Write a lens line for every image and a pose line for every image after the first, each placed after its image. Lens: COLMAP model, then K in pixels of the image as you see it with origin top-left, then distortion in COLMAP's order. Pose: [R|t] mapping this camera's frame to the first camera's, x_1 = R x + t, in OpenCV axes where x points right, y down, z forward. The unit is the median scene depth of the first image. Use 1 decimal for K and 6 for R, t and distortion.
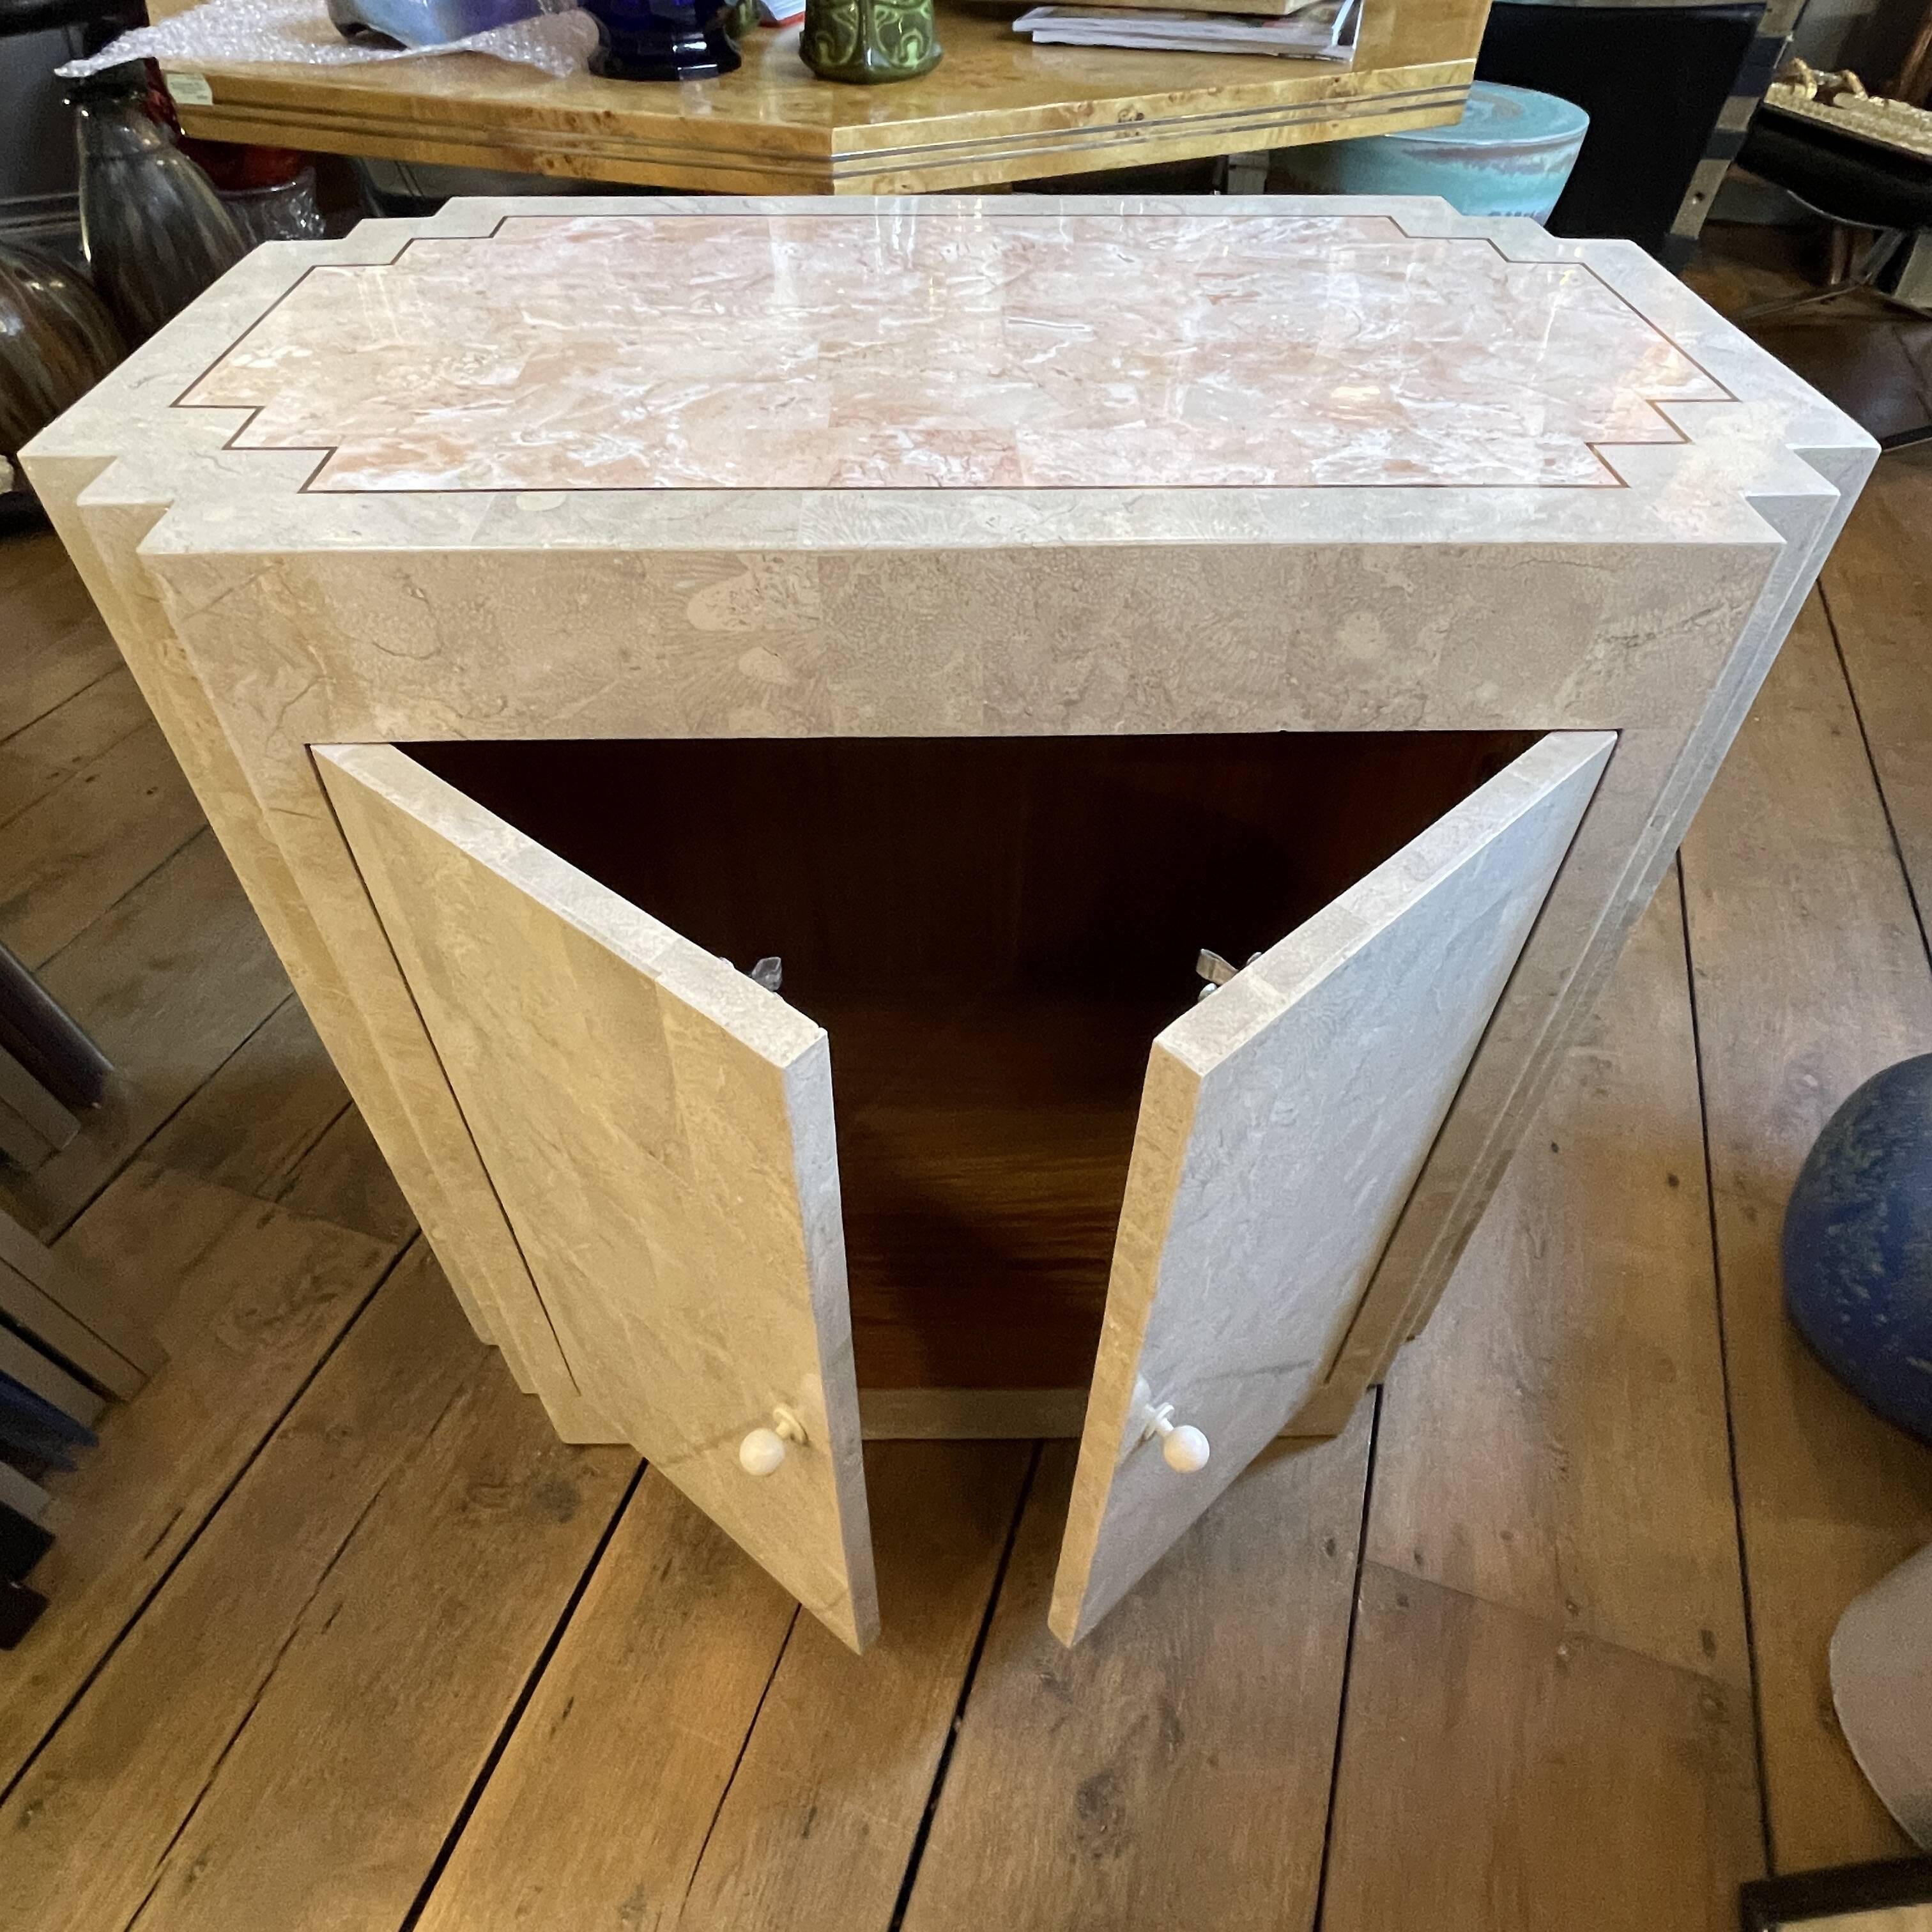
lens RADIAL K [[1296.1, 0, 951.5], [0, 1296.1, 959.0], [0, 0, 1]] dist [-0.032790, 0.022800]
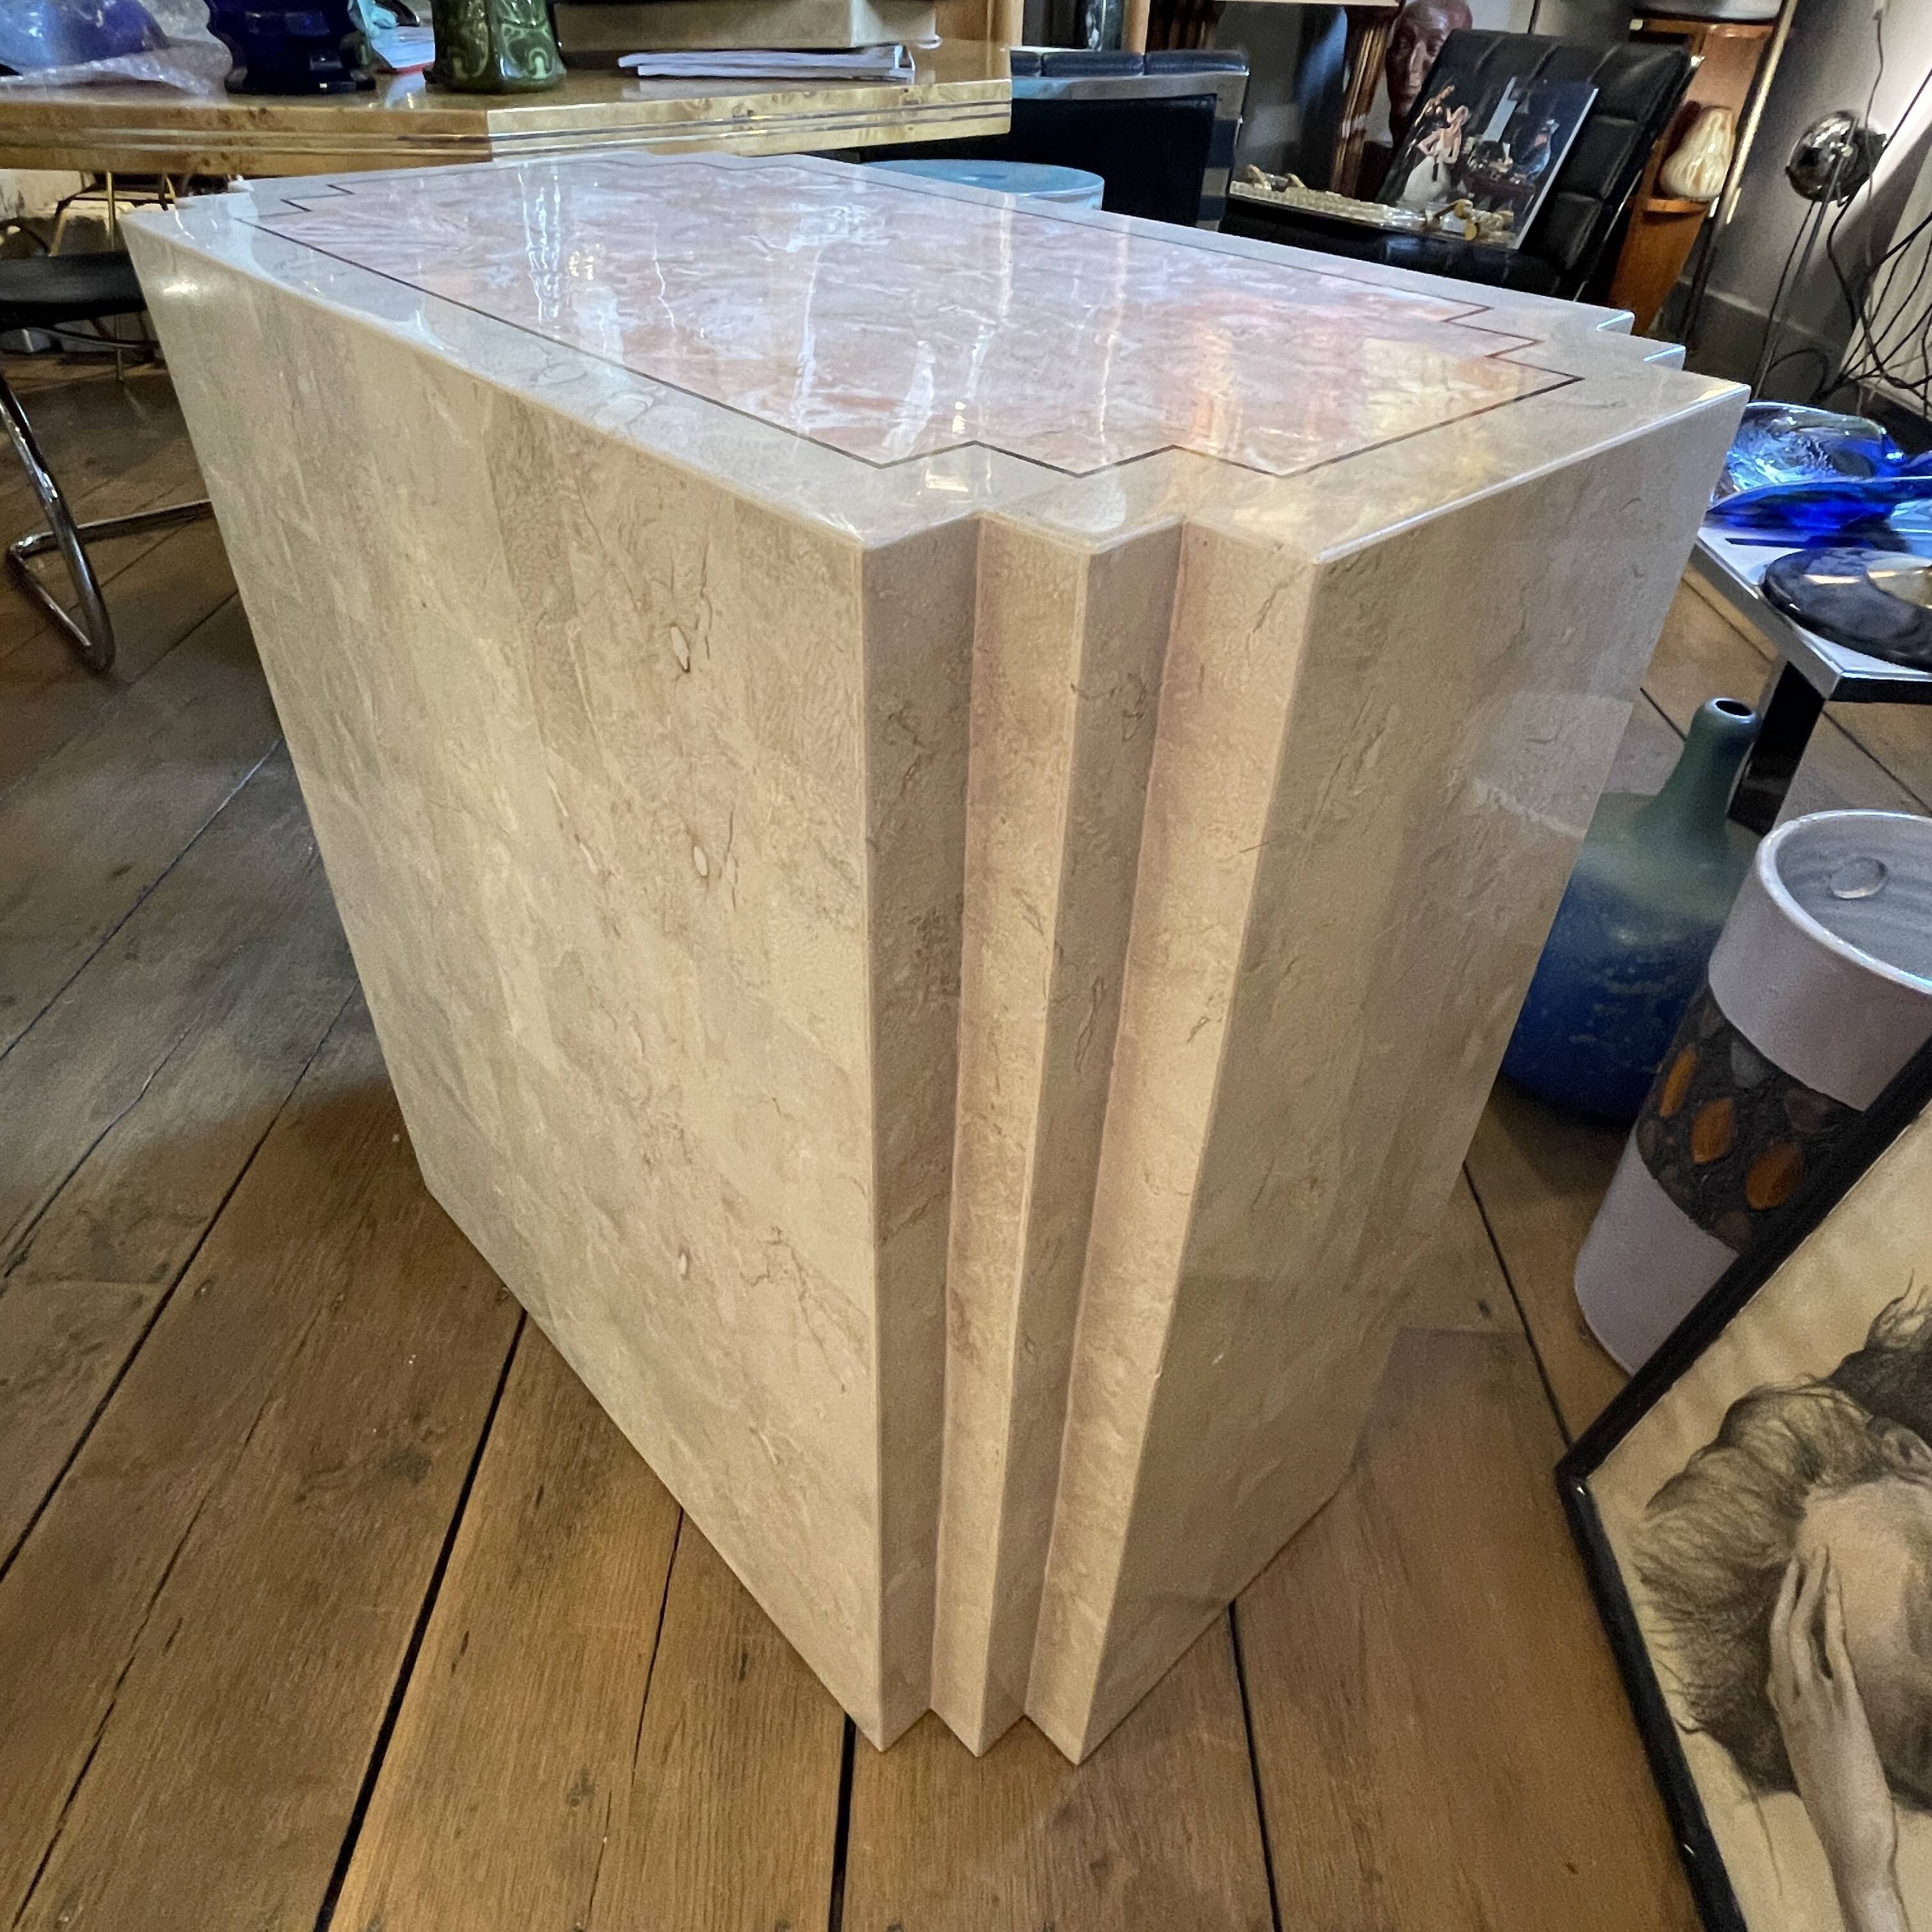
lens RADIAL K [[1344.0, 0, 952.0], [0, 1344.0, 958.2], [0, 0, 1]] dist [-0.027276, 0.019167]
pose [[0.954796, -0.170208, 0.243706, -0.100567], [0.199465, 0.974716, -0.100710, 0.241126], [-0.220403, 0.144769, 0.964606, -0.094165]]
